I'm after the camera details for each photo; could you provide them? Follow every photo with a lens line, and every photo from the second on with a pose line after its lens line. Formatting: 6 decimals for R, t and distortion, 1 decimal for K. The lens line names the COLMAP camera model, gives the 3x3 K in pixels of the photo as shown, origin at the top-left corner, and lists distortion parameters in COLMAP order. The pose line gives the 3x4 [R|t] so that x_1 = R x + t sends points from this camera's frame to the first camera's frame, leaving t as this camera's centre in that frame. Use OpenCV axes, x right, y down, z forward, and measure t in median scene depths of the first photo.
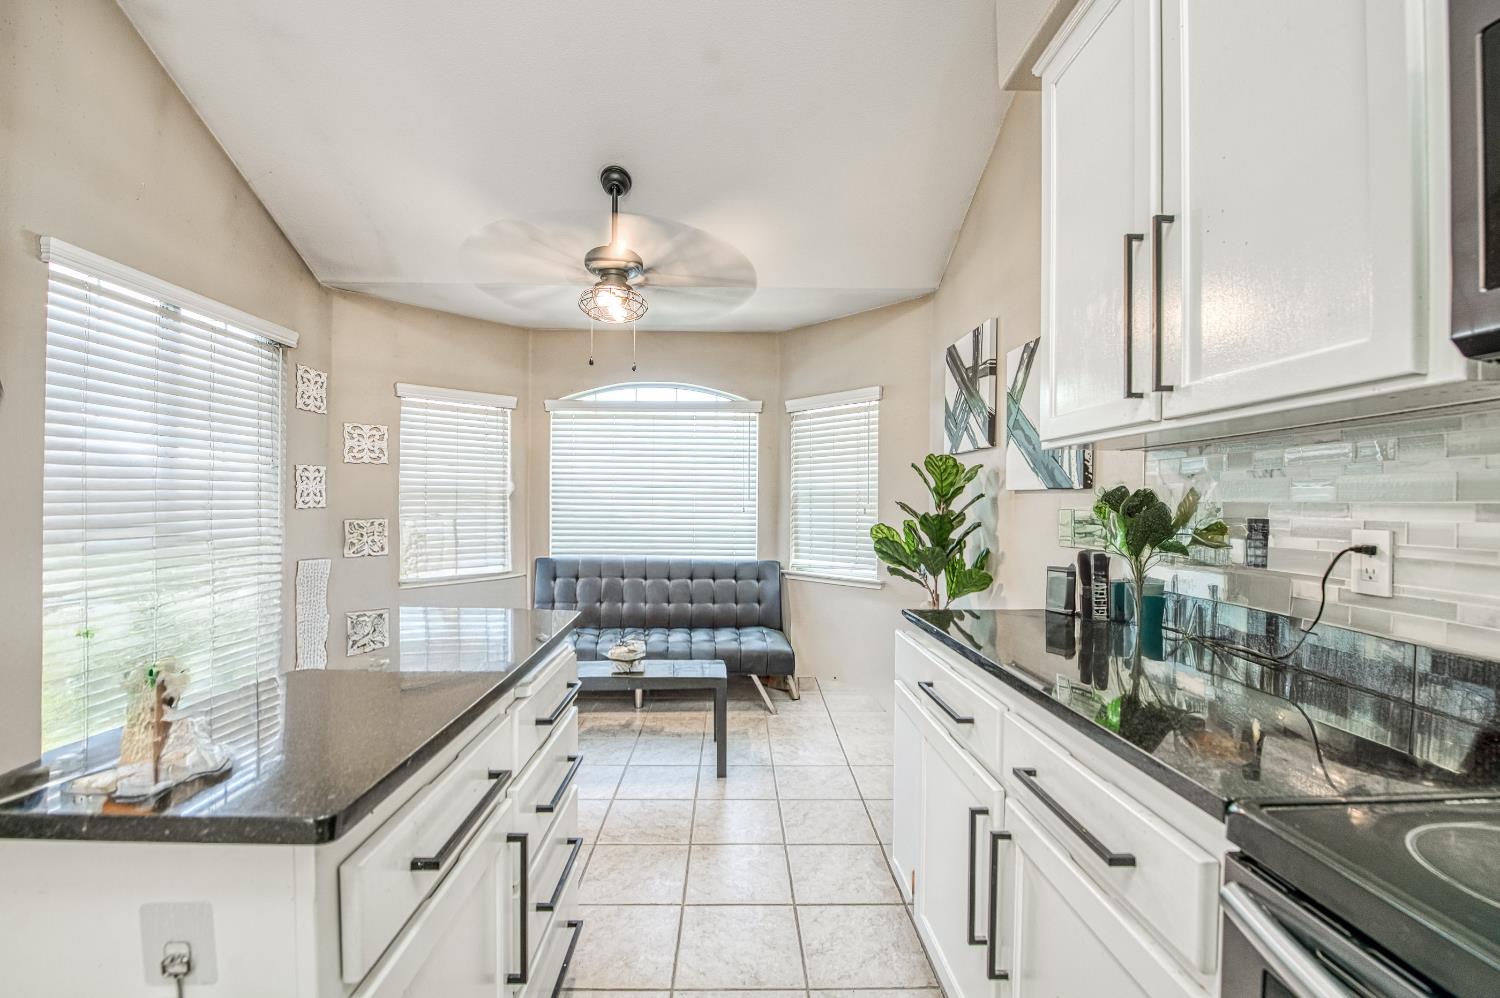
lens RADIAL K [[642.9, 0, 763.5], [0, 642.9, 497.9], [0, 0, 1]] dist [-0.014060, -0.000183]
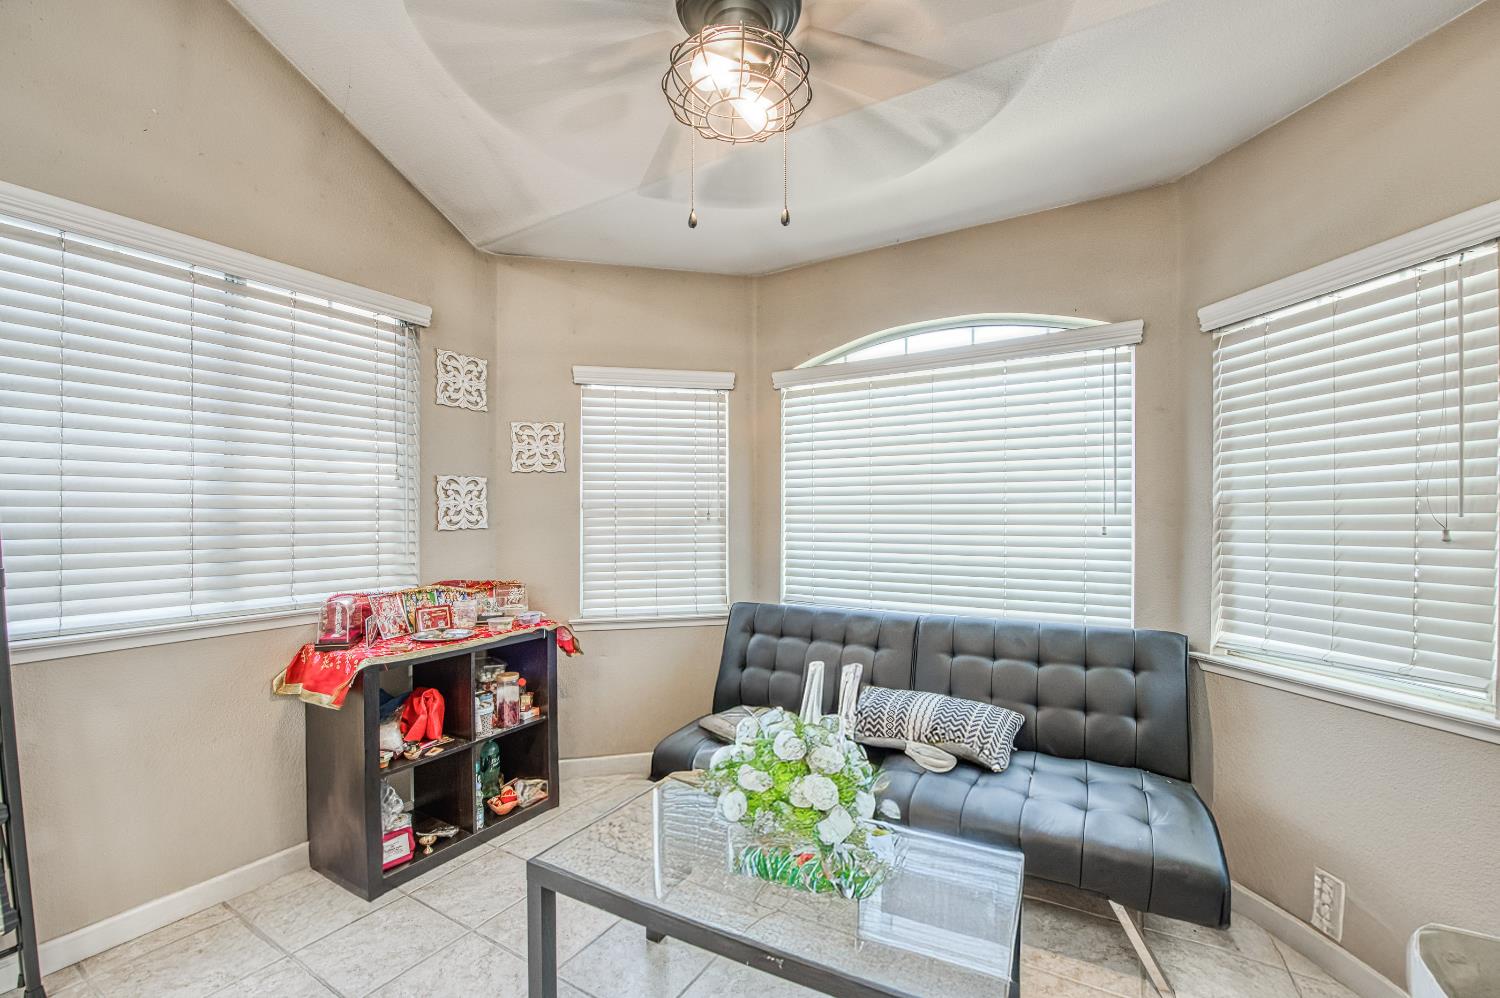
lens RADIAL K [[615.4, 0, 744.3], [0, 615.4, 521.8], [0, 0, 1]] dist [-0.017352, -0.000168]
pose [[0.824599, -0.005474, -0.565691, 0.013221], [0.012873, 0.999876, 0.009090, 0.003508], [0.565571, -0.014778, 0.824567, 0.532478]]
